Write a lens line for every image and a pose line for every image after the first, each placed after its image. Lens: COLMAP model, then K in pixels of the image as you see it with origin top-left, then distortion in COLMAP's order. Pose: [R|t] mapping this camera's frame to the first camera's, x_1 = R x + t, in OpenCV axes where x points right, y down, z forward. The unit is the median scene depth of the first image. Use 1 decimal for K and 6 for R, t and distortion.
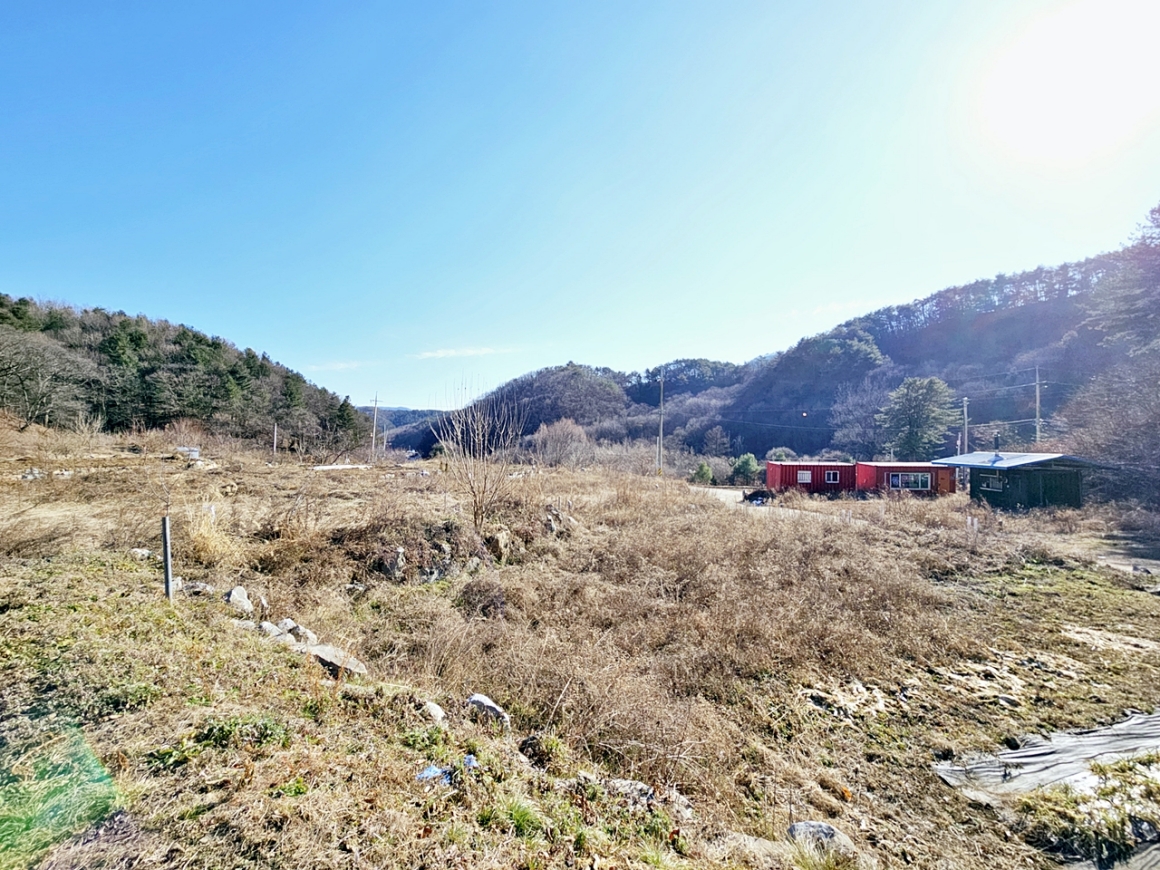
lens RADIAL K [[473.7, 0, 579.8], [0, 473.7, 434.8], [0, 0, 1]] dist [-0.002104, 0.001460]
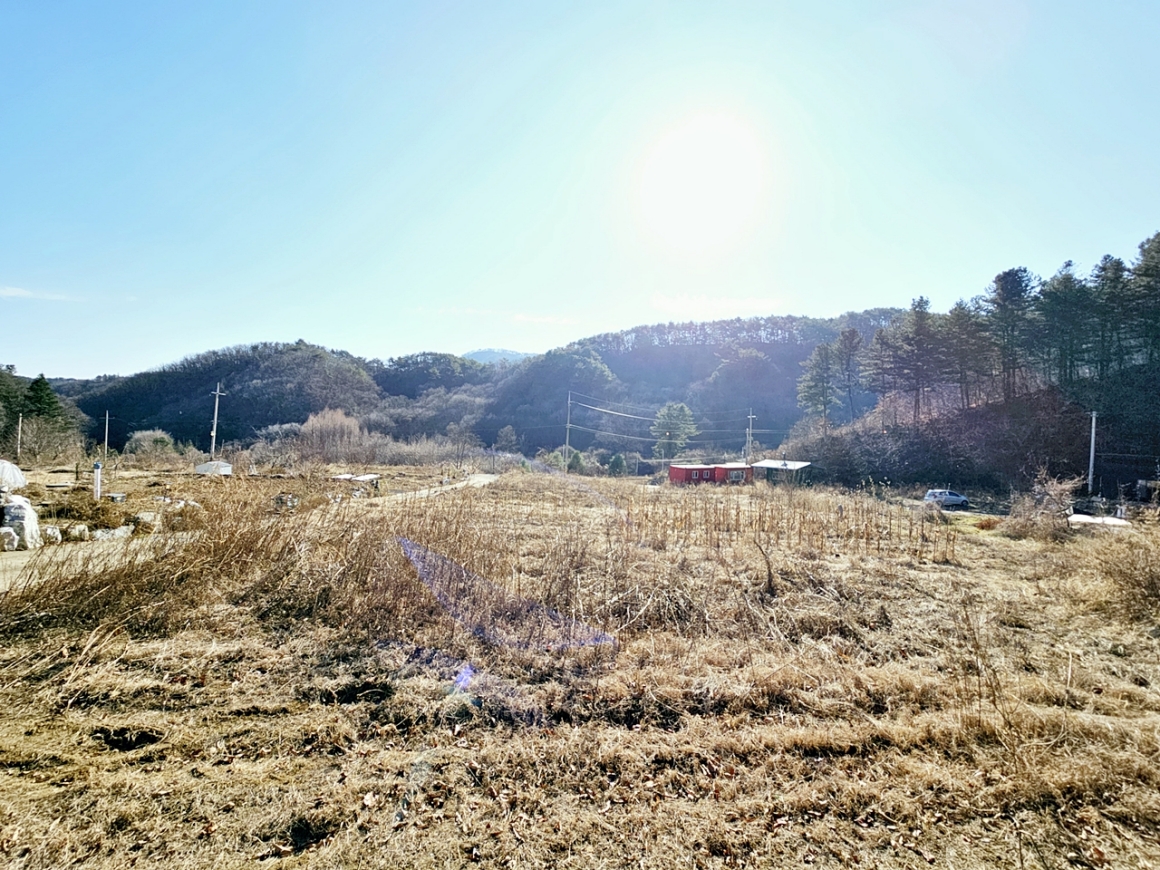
lens RADIAL K [[473.7, 0, 579.8], [0, 473.7, 434.8], [0, 0, 1]] dist [-0.002104, 0.001460]
pose [[0.823507, 0.017500, 0.567037, -0.245197], [-0.030568, 0.999441, 0.013548, -0.019131], [-0.566483, -0.028490, 0.823581, -0.047440]]
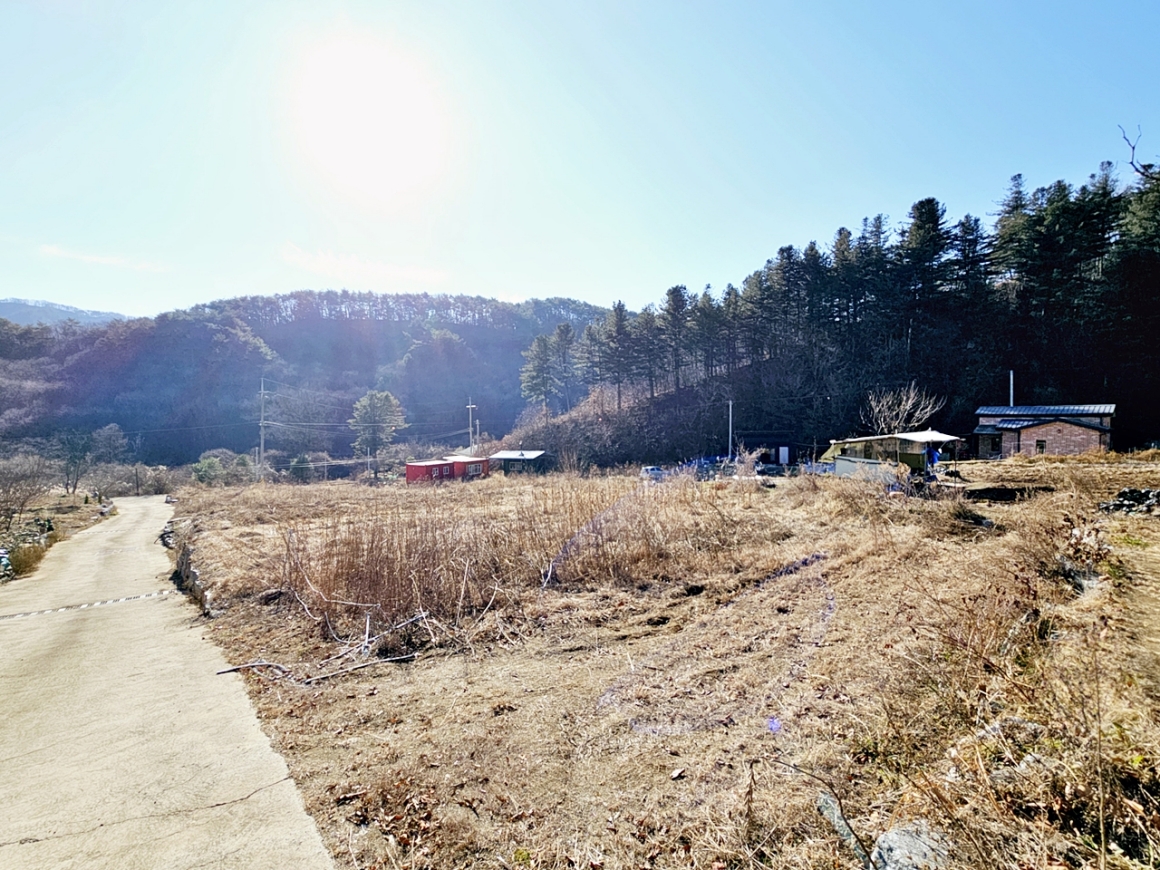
lens RADIAL K [[546.5, 0, 580.0], [0, 546.5, 435.0], [0, 0, 1]] dist [-0.002852, 0.000979]
pose [[0.349527, -0.023074, 0.936642, -0.308672], [0.002837, 0.999718, 0.023569, -0.021847], [-0.936922, -0.005580, 0.349494, -0.023118]]
